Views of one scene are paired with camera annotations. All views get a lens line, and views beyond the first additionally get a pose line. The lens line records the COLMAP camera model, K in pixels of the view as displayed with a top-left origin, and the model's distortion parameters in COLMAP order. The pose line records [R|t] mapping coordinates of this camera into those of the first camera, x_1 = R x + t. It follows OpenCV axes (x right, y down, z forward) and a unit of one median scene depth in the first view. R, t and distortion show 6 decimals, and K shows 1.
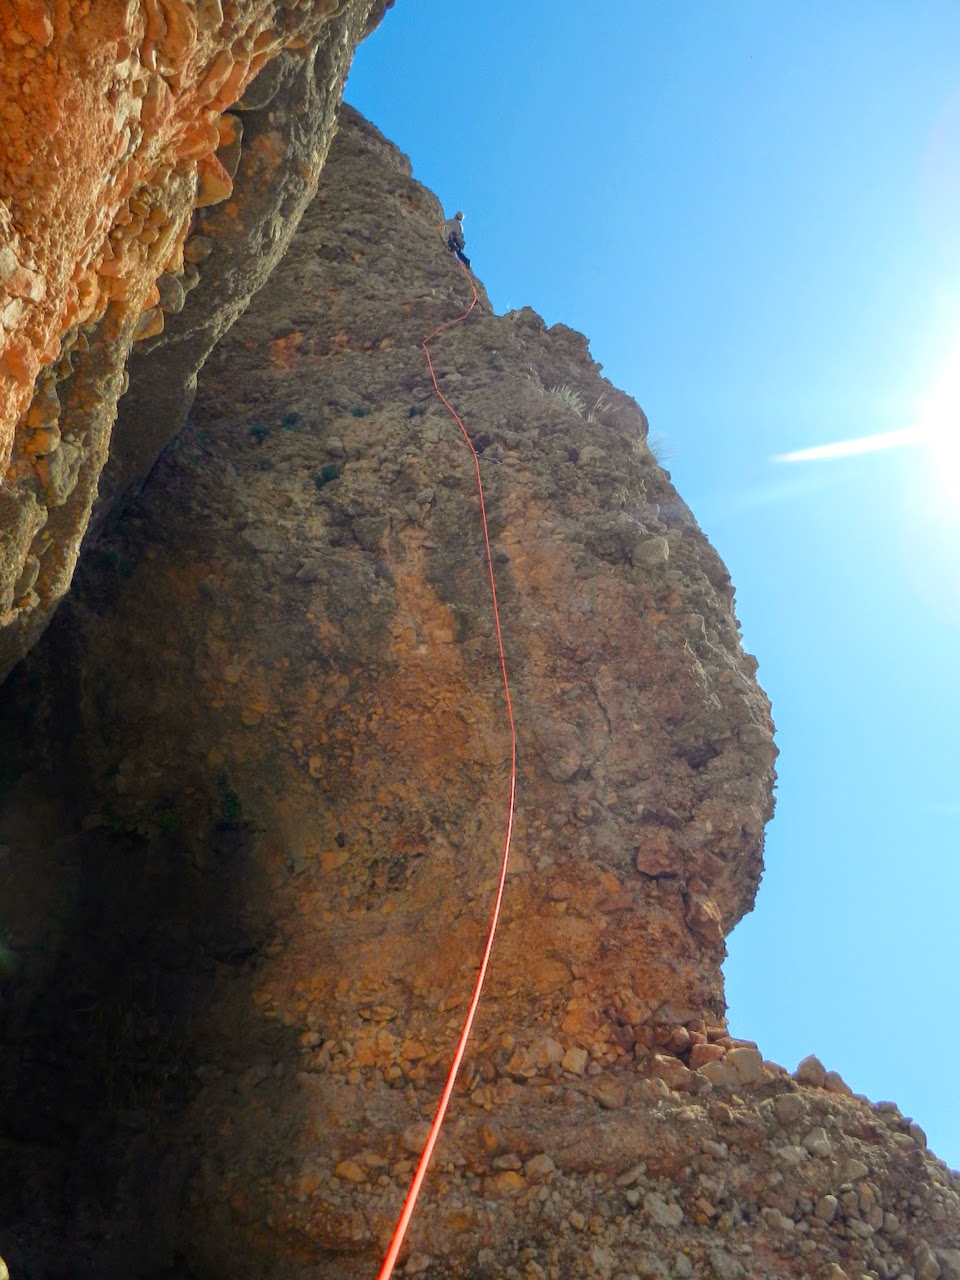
lens RADIAL K [[947.4, 0, 476.3], [0, 947.4, 636.3], [0, 0, 1]] dist [-0.001830, 0.011226]
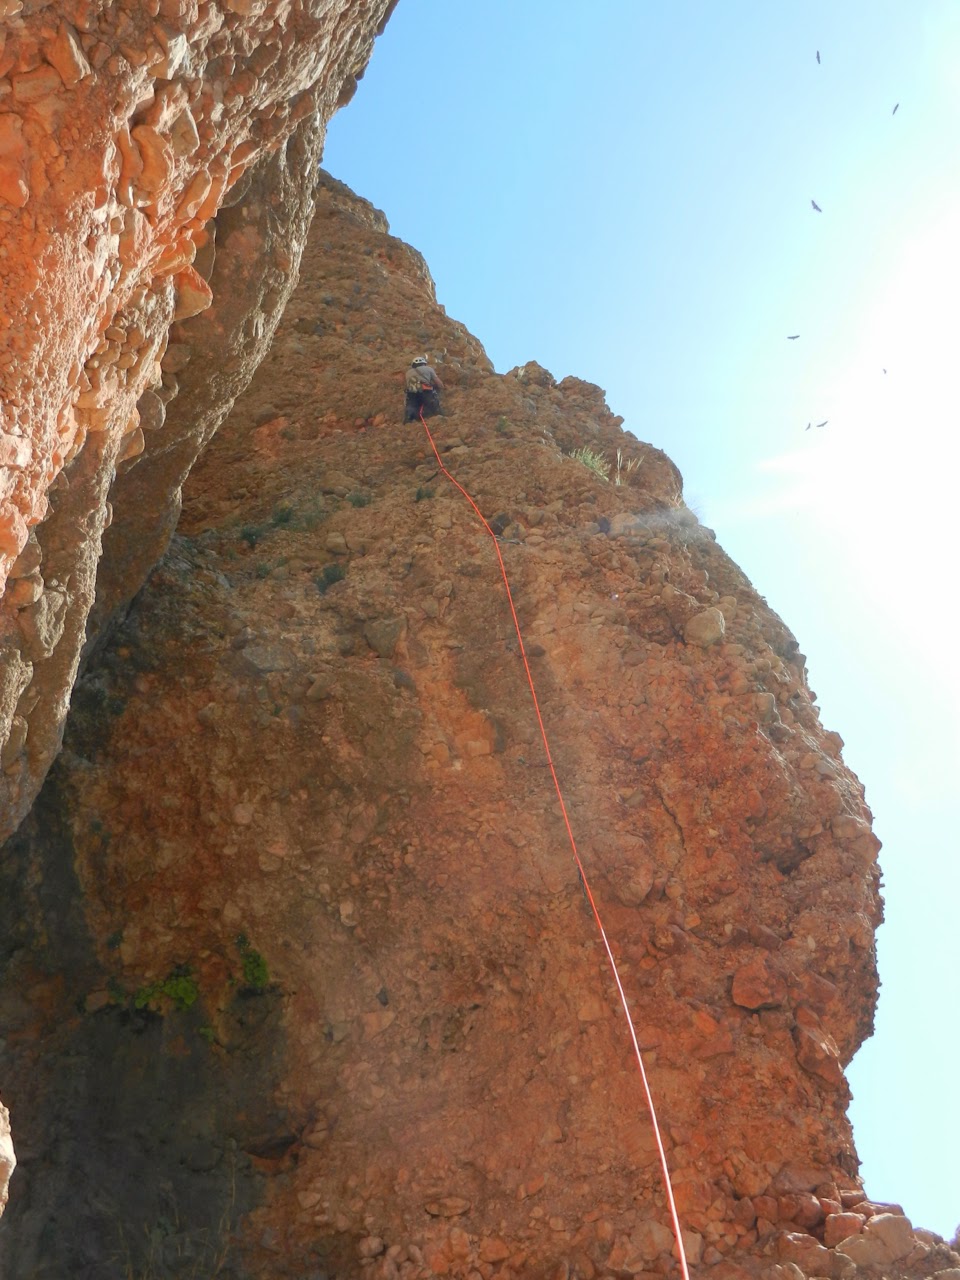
lens RADIAL K [[1081.4, 0, 472.6], [0, 1081.4, 635.5], [0, 0, 1]] dist [-0.001815, 0.006728]
pose [[0.994973, -0.097313, -0.023629, -0.007458], [0.094964, 0.991779, -0.085769, -0.018350], [0.031782, 0.083094, 0.996035, -0.001893]]
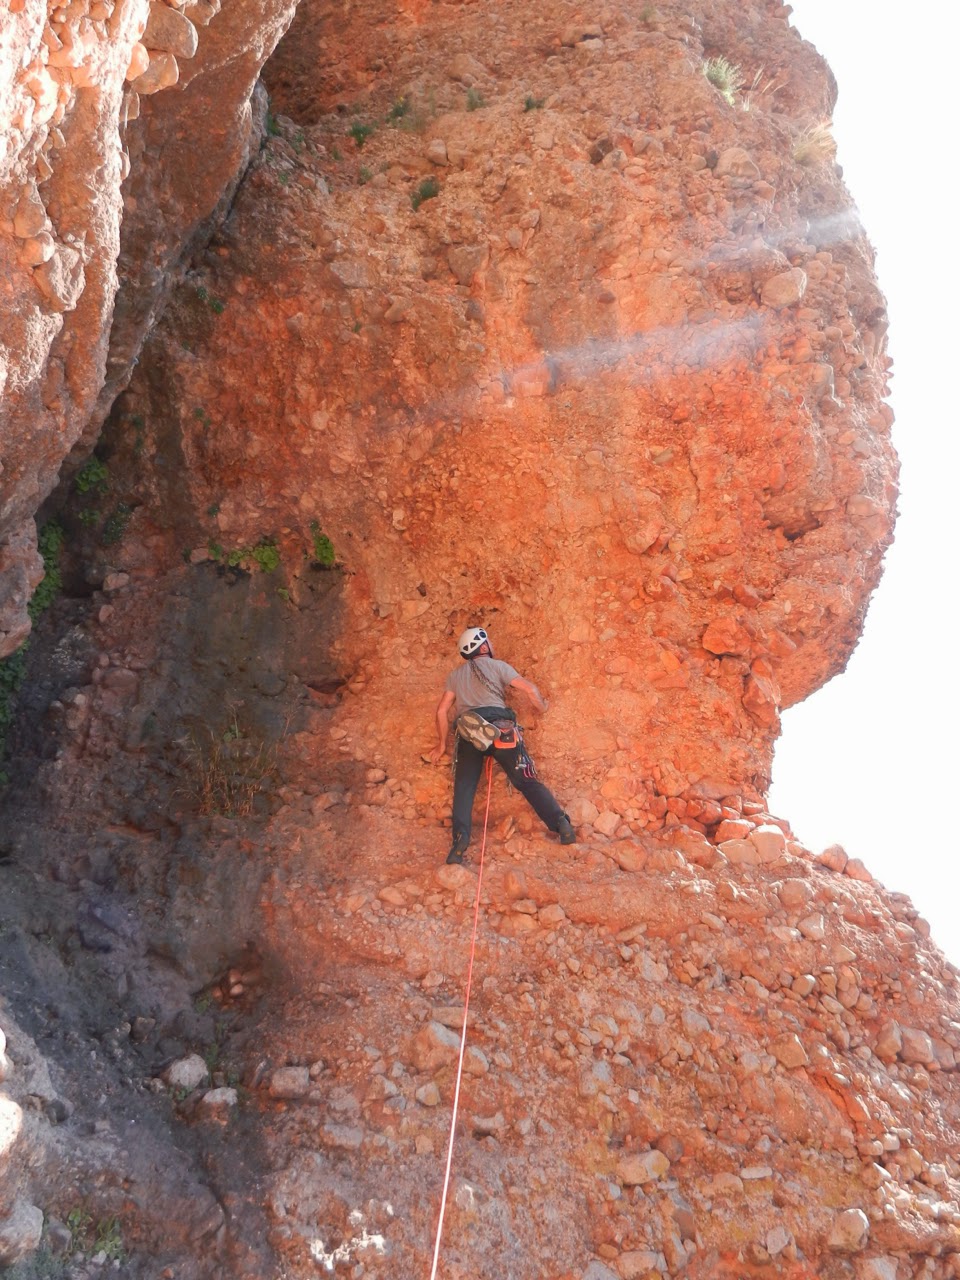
lens RADIAL K [[946.5, 0, 480.0], [0, 946.5, 635.3], [0, 0, 1]] dist [0.003135, 0.012701]
pose [[0.983537, 0.082390, -0.160833, 0.089352], [-0.024396, 0.942408, 0.333575, -0.085455], [0.179053, -0.324160, 0.928903, 0.026845]]
